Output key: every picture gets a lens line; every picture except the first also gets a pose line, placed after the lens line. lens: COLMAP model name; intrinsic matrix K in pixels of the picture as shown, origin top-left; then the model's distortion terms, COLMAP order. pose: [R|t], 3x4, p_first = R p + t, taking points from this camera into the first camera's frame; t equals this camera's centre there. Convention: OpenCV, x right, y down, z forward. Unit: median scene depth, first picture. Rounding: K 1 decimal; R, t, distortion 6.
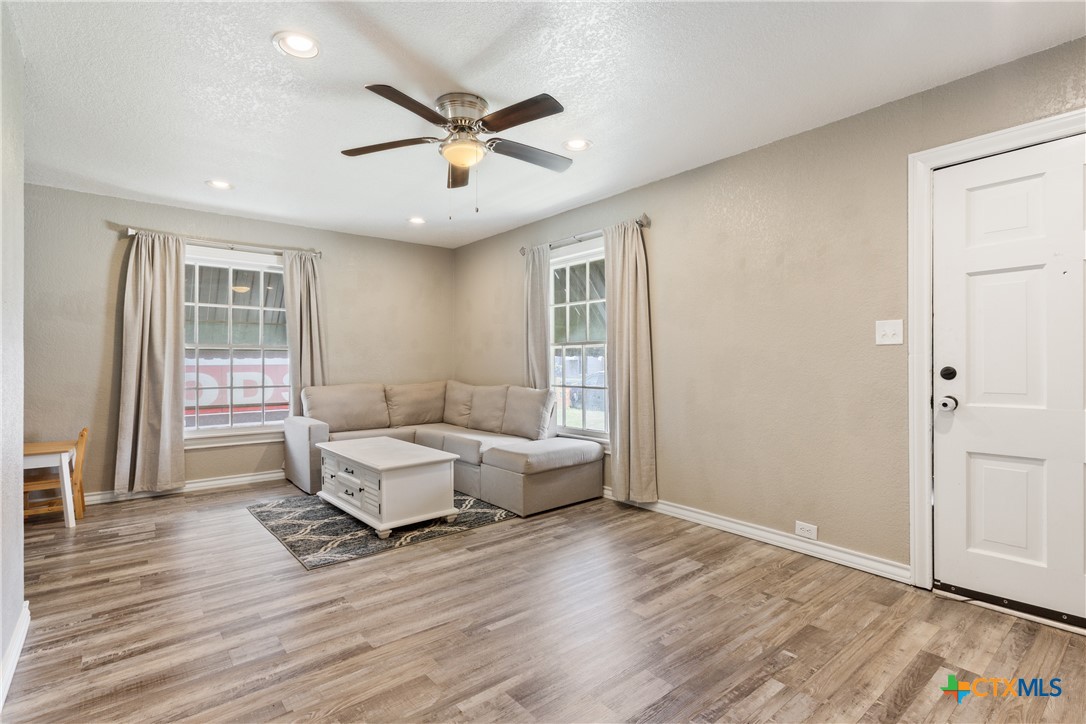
lens RADIAL K [[515.3, 0, 540.5], [0, 515.3, 360.1], [0, 0, 1]] dist [-0.004614, 0.000994]
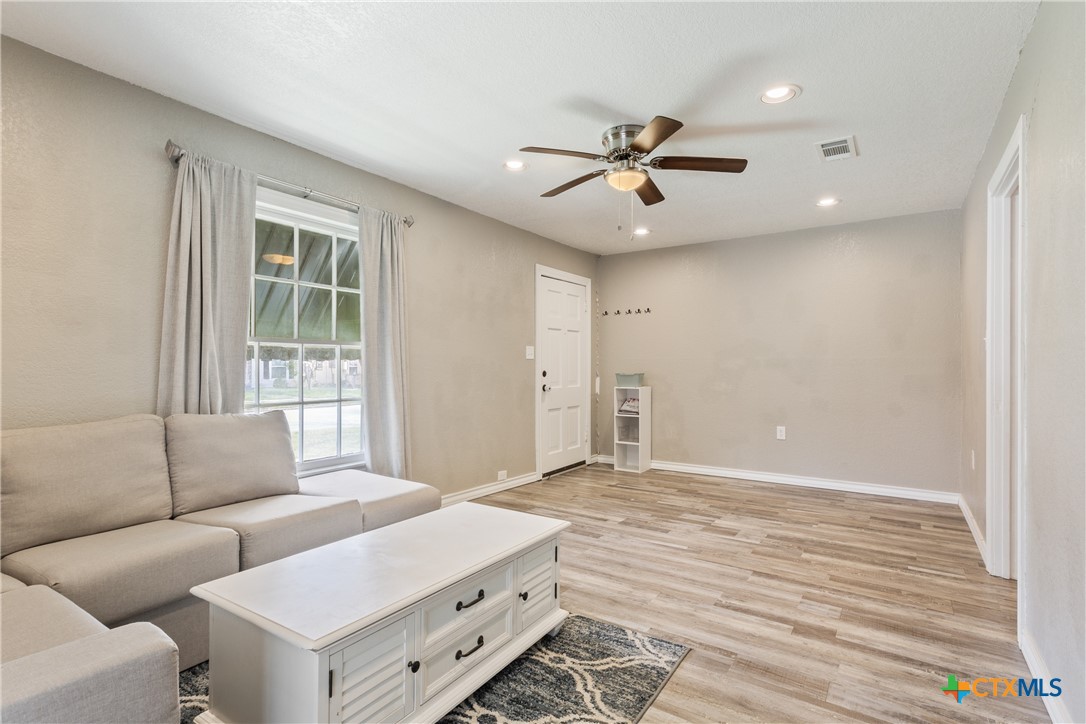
lens RADIAL K [[515.3, 0, 542.4], [0, 515.3, 364.2], [0, 0, 1]] dist [-0.004614, 0.000994]
pose [[-0.270052, 0.009193, 0.962802, -1.227128], [-0.004975, 0.999928, -0.010943, 0.008736], [-0.962833, -0.007746, -0.269987, 1.555848]]
